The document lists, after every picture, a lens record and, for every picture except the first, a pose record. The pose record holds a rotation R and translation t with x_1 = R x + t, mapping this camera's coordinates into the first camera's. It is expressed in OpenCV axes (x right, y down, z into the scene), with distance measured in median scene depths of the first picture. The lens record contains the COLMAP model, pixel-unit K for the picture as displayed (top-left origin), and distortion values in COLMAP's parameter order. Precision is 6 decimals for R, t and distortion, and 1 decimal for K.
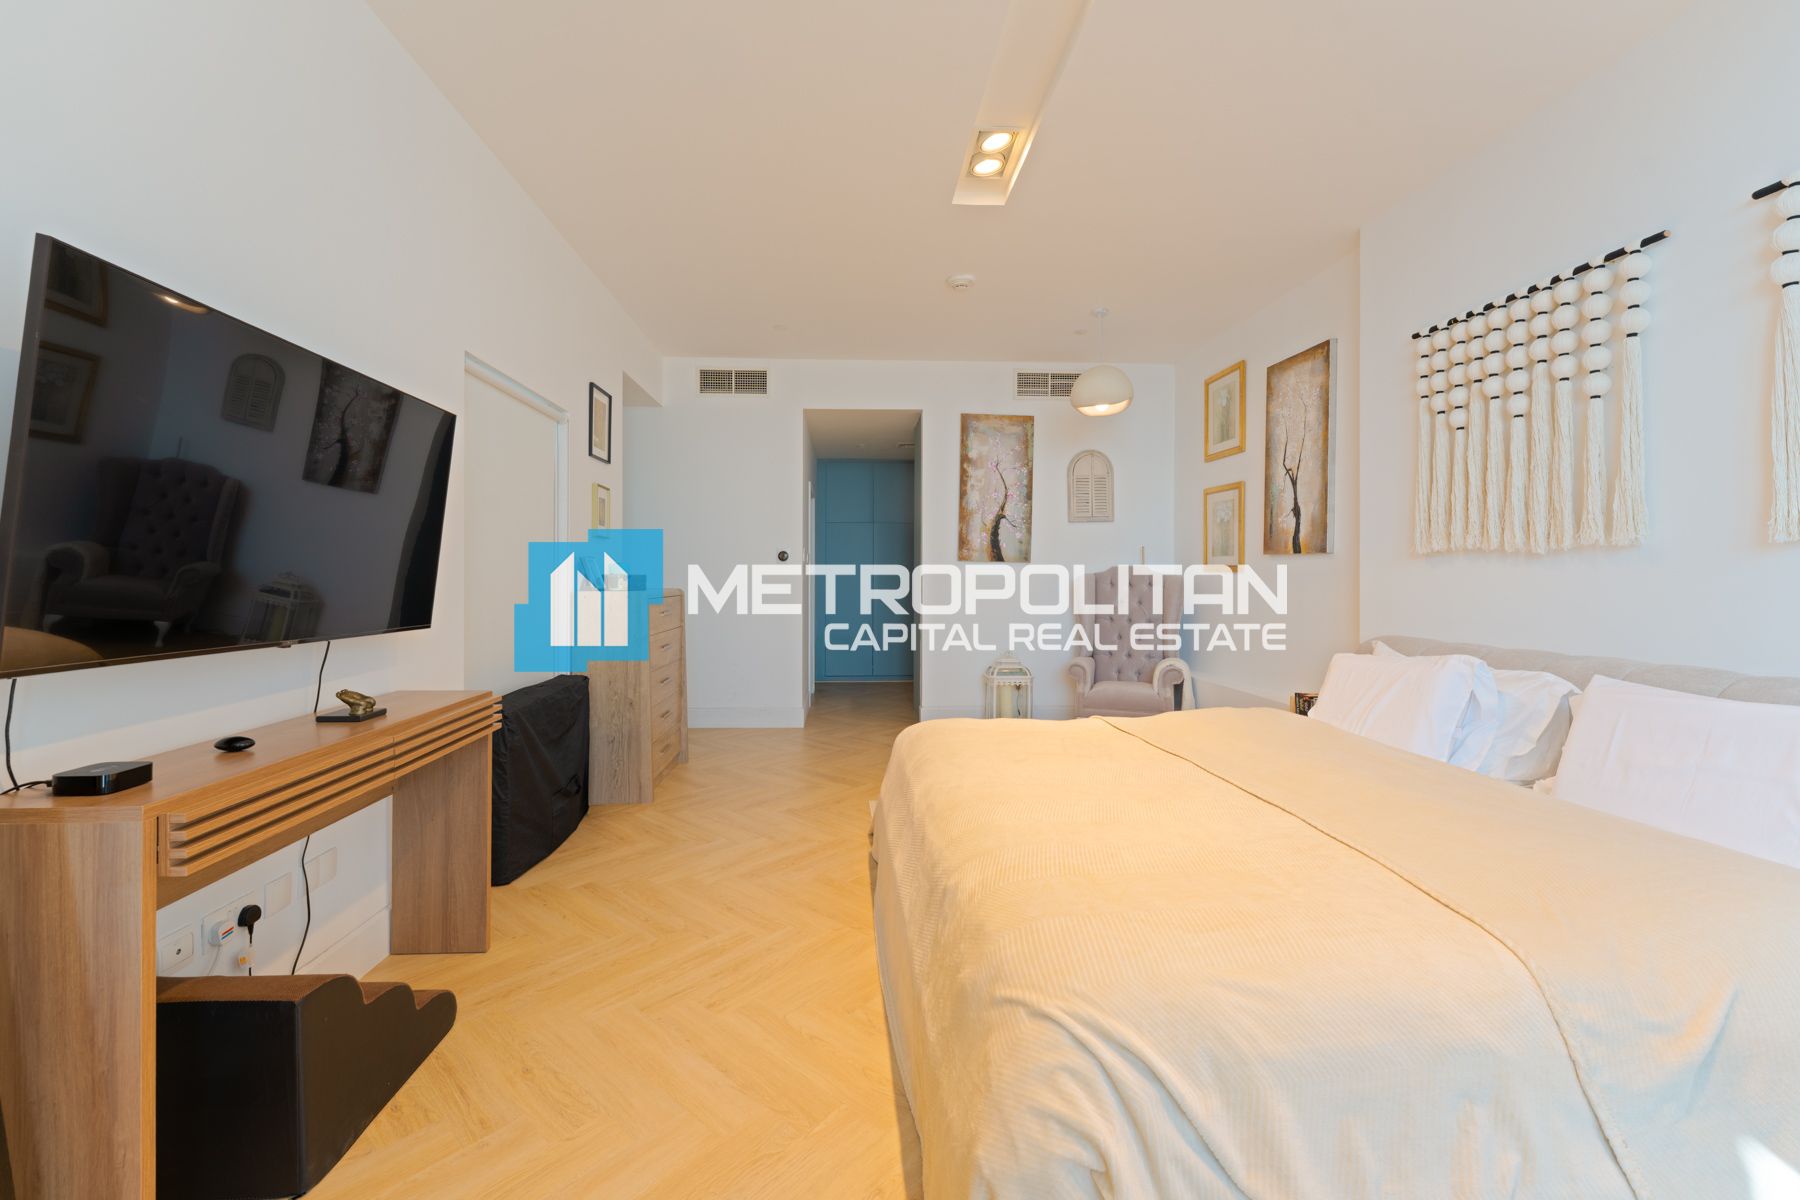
lens RADIAL K [[719.8, 0, 886.8], [0, 719.8, 584.4], [0, 0, 1]] dist [0.000884, 0.000107]
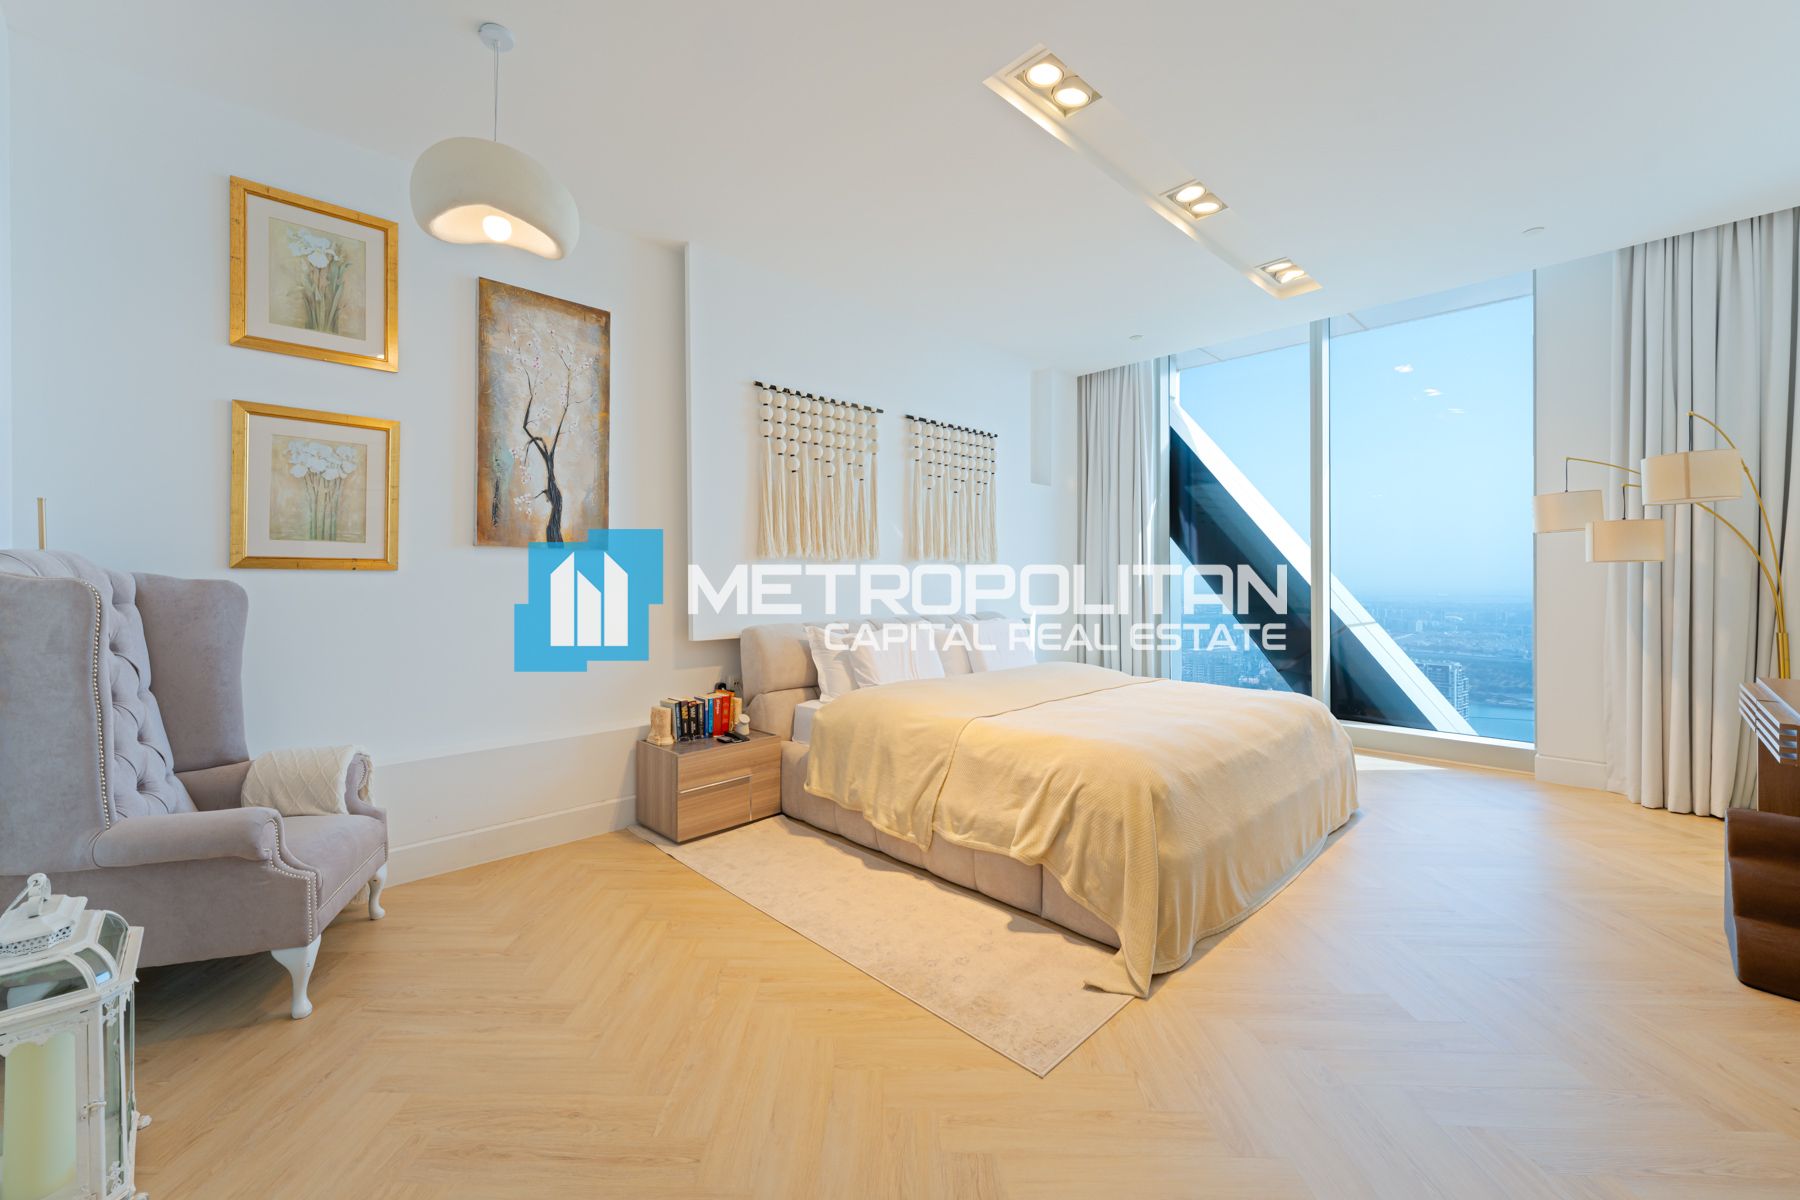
lens RADIAL K [[719.8, 0, 886.8], [0, 719.8, 584.4], [0, 0, 1]] dist [0.000884, 0.000107]
pose [[-0.637329, -0.008929, 0.770540, -0.278275], [0.008657, 0.999787, 0.018745, -0.014571], [-0.770543, 0.018617, -0.637116, 1.224333]]
